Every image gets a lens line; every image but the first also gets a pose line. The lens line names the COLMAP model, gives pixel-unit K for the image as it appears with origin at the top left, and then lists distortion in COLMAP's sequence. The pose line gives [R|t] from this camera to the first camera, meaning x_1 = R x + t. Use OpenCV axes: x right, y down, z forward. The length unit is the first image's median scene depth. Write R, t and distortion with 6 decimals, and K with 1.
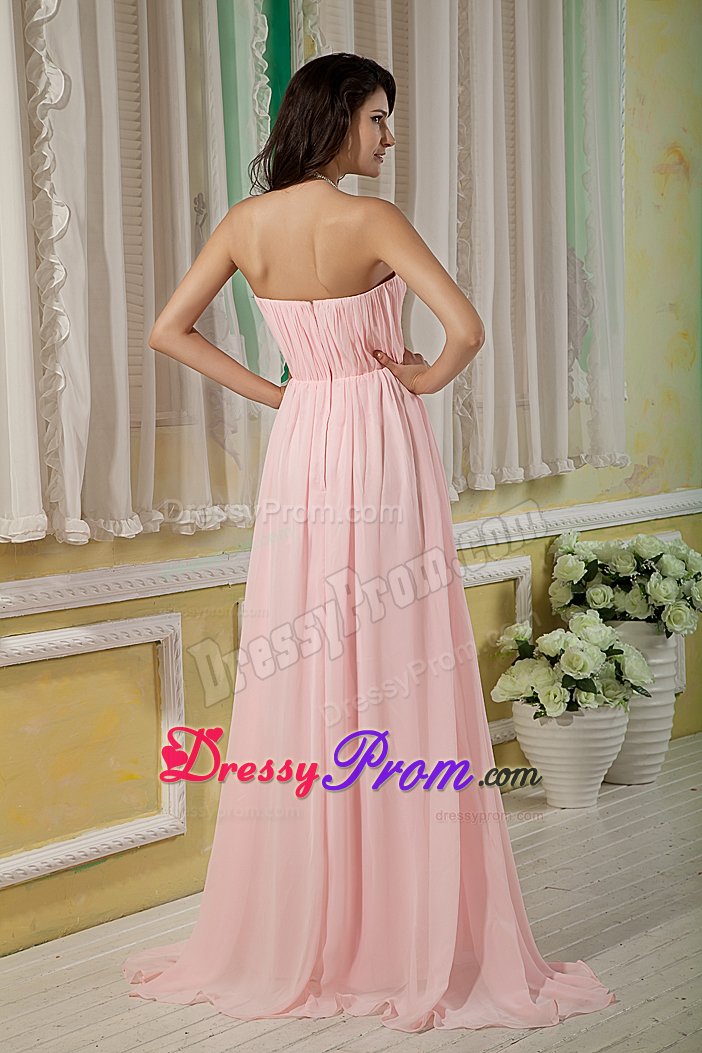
lens RADIAL K [[2283.9, 0, 351.0], [0, 2283.9, 526.5], [0, 0, 1]] dist [0.365878, -0.189359]
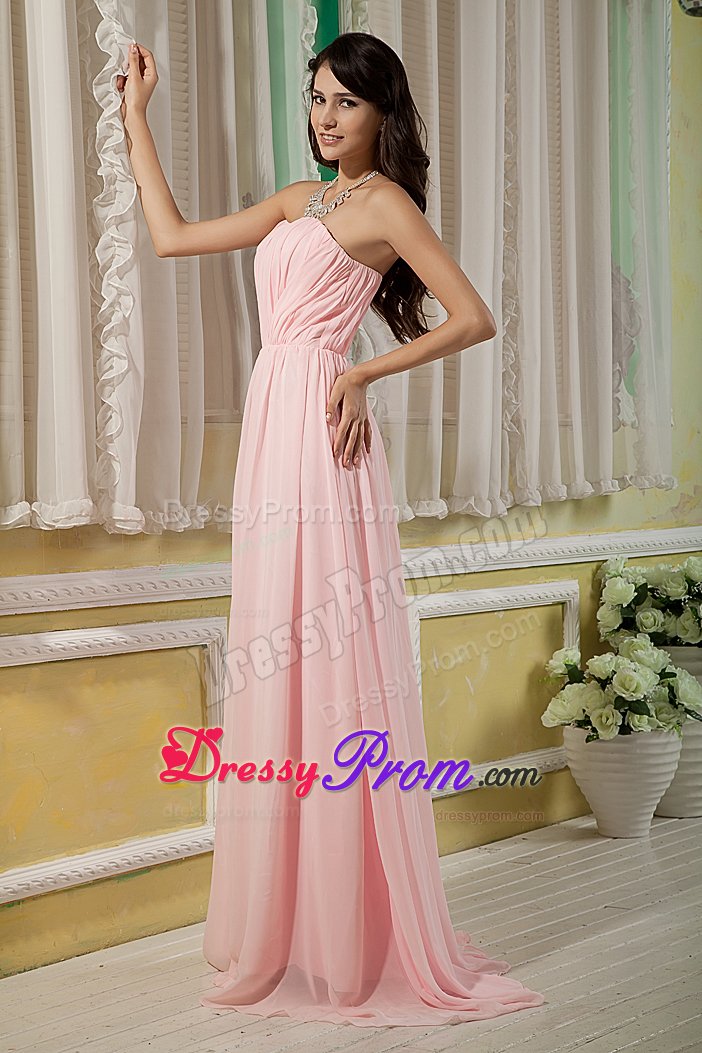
lens RADIAL K [[2283.9, 0, 351.0], [0, 2283.9, 526.5], [0, 0, 1]] dist [0.365878, -0.189359]
pose [[0.999997, 0.001841, 0.001781, -0.020460], [-0.001743, 0.998567, -0.053490, 0.044525], [-0.001876, 0.053487, 0.998567, 0.028770]]
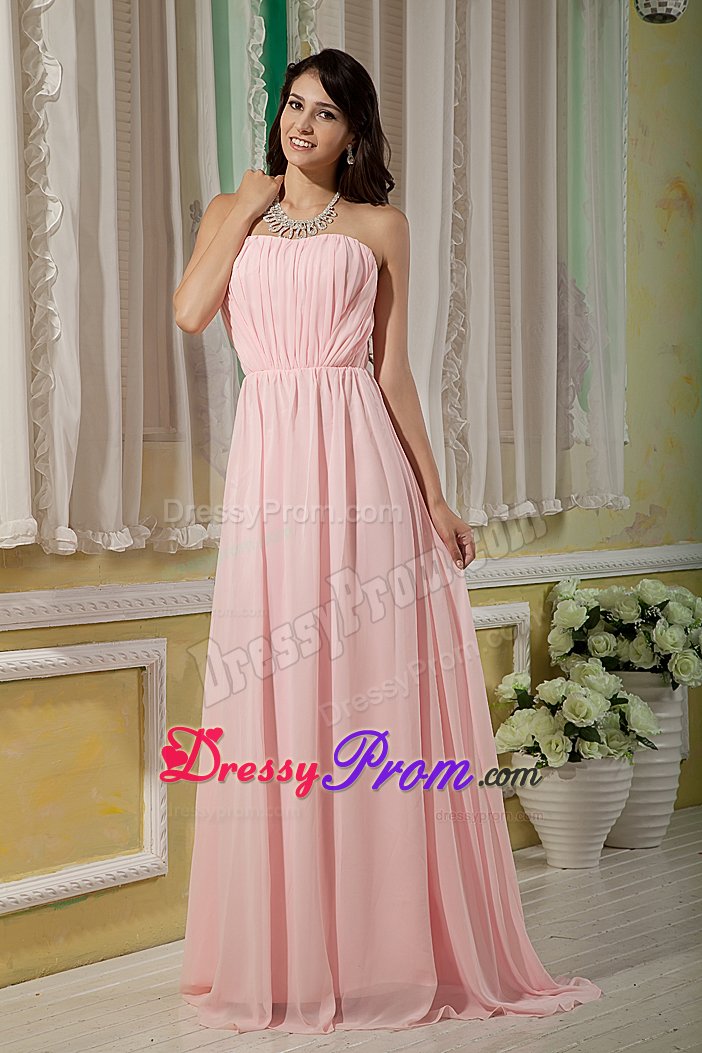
lens RADIAL K [[2536.0, 0, 351.0], [0, 2536.0, 526.5], [0, 0, 1]] dist [0.476946, -0.574740]
pose [[0.999630, 0.009856, 0.025371, -0.022488], [-0.008383, 0.998309, -0.057528, 0.044665], [-0.025895, 0.057294, 0.998021, -0.046816]]
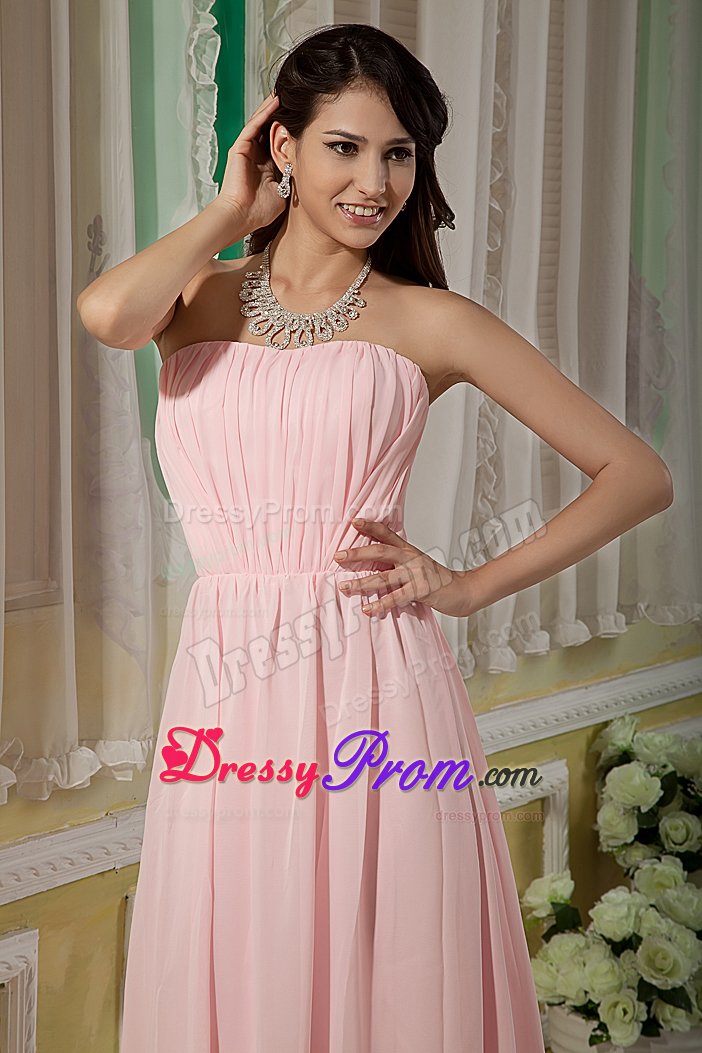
lens RADIAL K [[2632.5, 0, 271.1], [0, 2632.5, 526.0], [0, 0, 1]] dist [0.322424, -0.215577]
pose [[0.998249, 0.021841, 0.054978, -0.048152], [-0.023342, 0.999368, 0.026809, -0.073466], [-0.054358, -0.028045, 0.998128, 0.285157]]
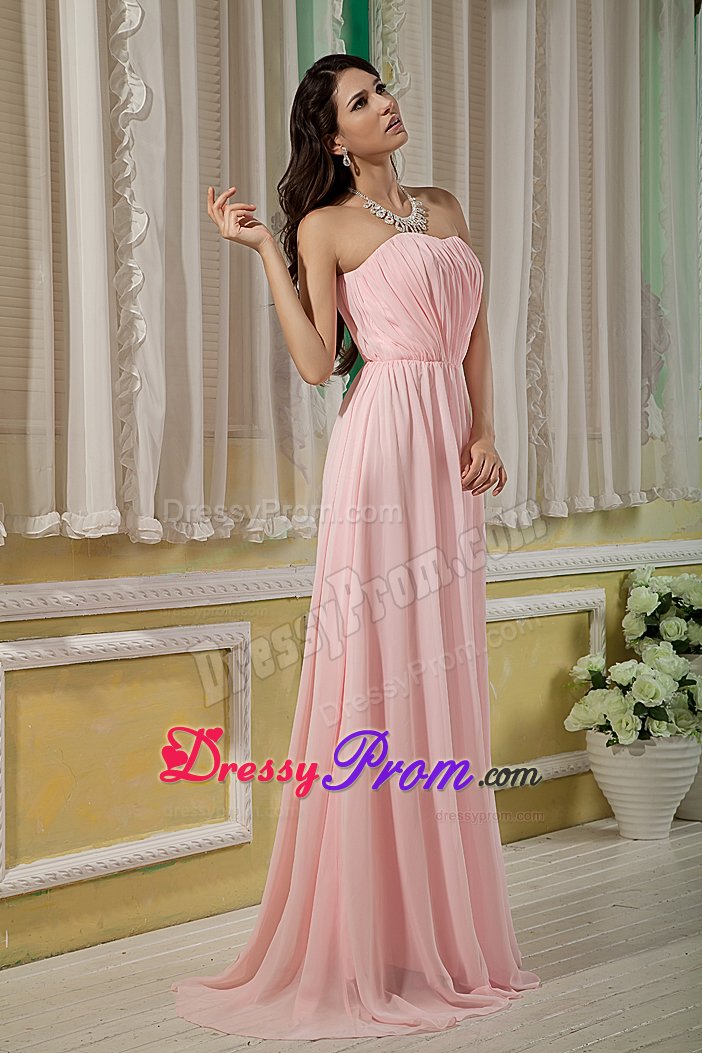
lens RADIAL K [[2283.9, 0, 351.0], [0, 2283.9, 526.5], [0, 0, 1]] dist [0.365878, -0.189359]
pose [[0.999095, 0.011403, -0.040967, 0.009082], [-0.013522, 0.998565, -0.051826, 0.041138], [0.040317, 0.052333, 0.997815, -0.007692]]
